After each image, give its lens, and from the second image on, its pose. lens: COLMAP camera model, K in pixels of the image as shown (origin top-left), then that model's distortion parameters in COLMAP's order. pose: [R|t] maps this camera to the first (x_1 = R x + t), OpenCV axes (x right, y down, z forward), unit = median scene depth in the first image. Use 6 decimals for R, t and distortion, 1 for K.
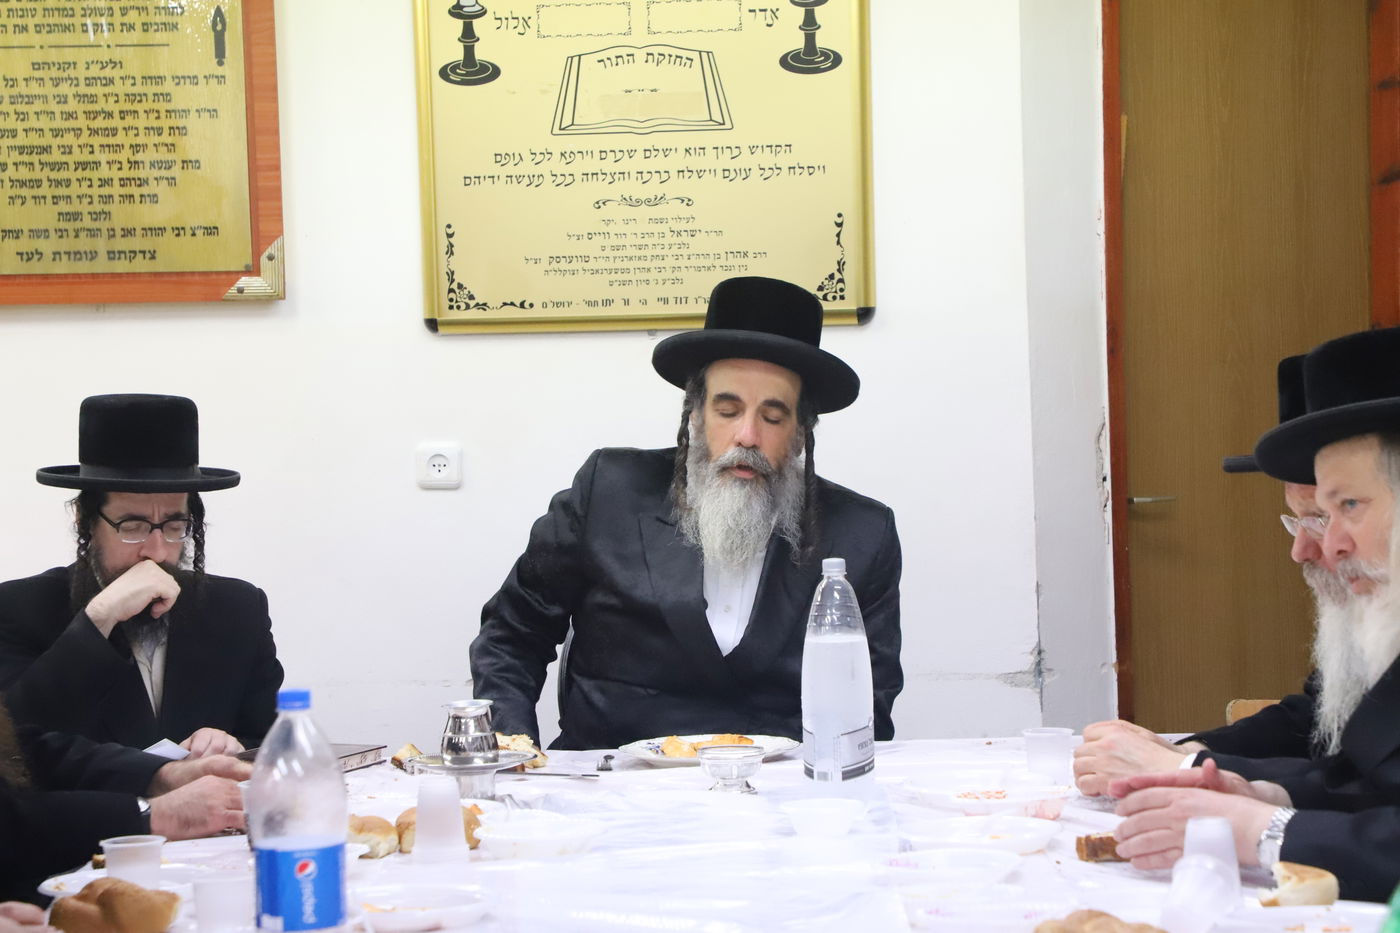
lens RADIAL K [[4112.2, 0, 706.4], [0, 4112.2, 468.6], [0, 0, 1]] dist [0.718884, 0.973625]
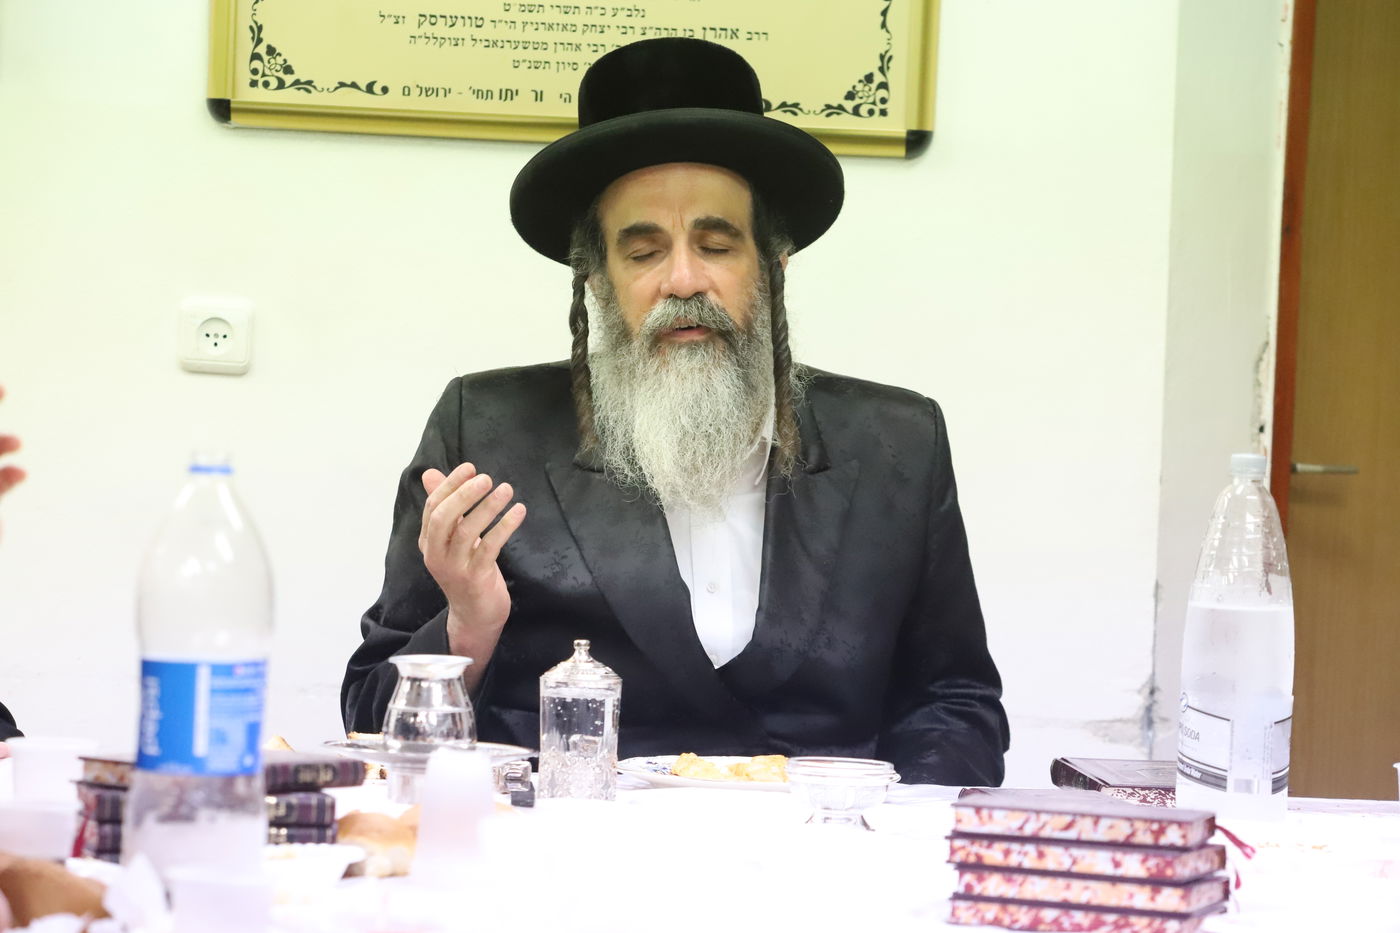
lens RADIAL K [[6066.9, 0, 701.5], [0, 6066.9, 495.6], [0, 0, 1]] dist [0.982535, 0.966972]
pose [[0.991551, 0.067723, 0.110636, -0.093172], [-0.065943, 0.997629, -0.019677, 0.036995], [-0.111706, 0.012215, 0.993666, 0.072109]]
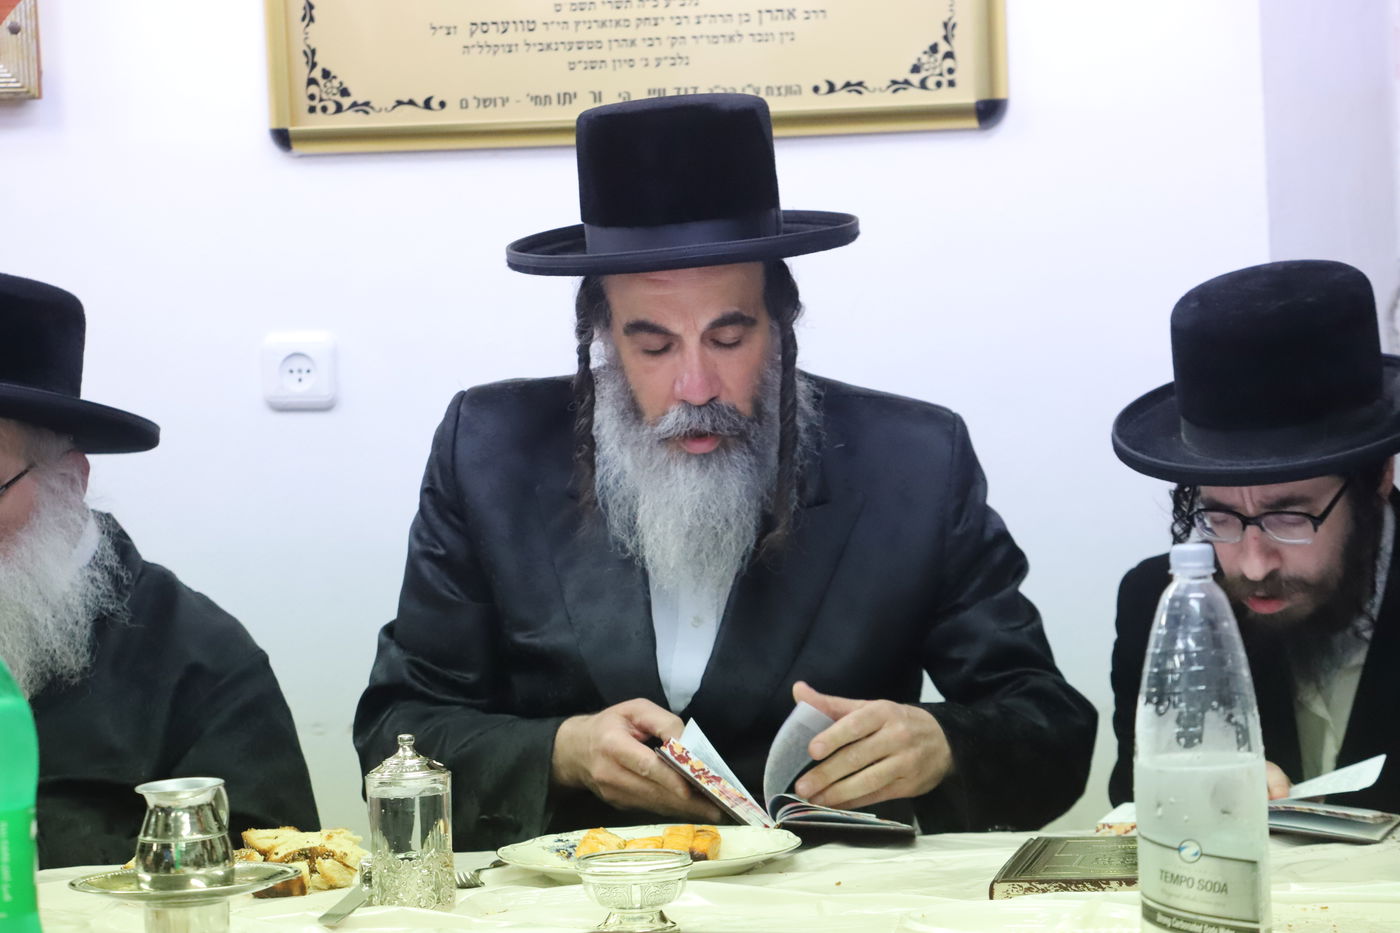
lens RADIAL K [[6182.7, 0, 708.3], [0, 6182.7, 469.4], [0, 0, 1]] dist [1.044000, 2.523206]
pose [[0.996631, -0.010470, -0.081346, 0.069692], [0.012082, 0.999740, 0.019343, -0.003309], [0.081122, -0.020260, 0.996498, 0.094735]]
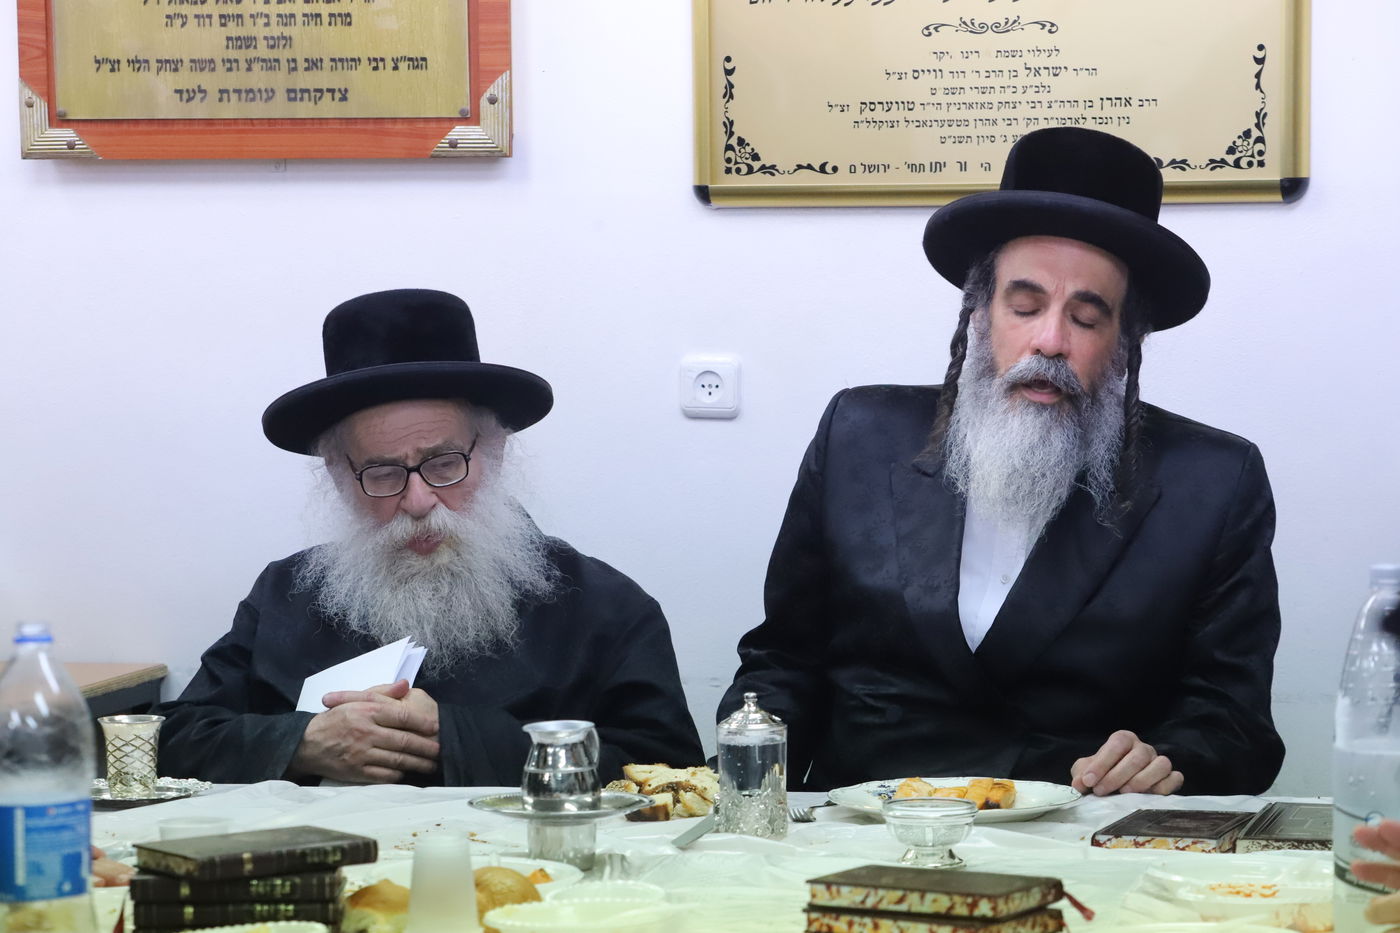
lens RADIAL K [[5194.4, 0, 698.6], [0, 5194.4, 468.2], [0, 0, 1]] dist [0.546391, 1.854018]
pose [[0.984625, 0.026713, -0.172625, 0.093594], [-0.023362, 0.999498, 0.021416, -0.005981], [0.173110, -0.017054, 0.984755, 0.090700]]
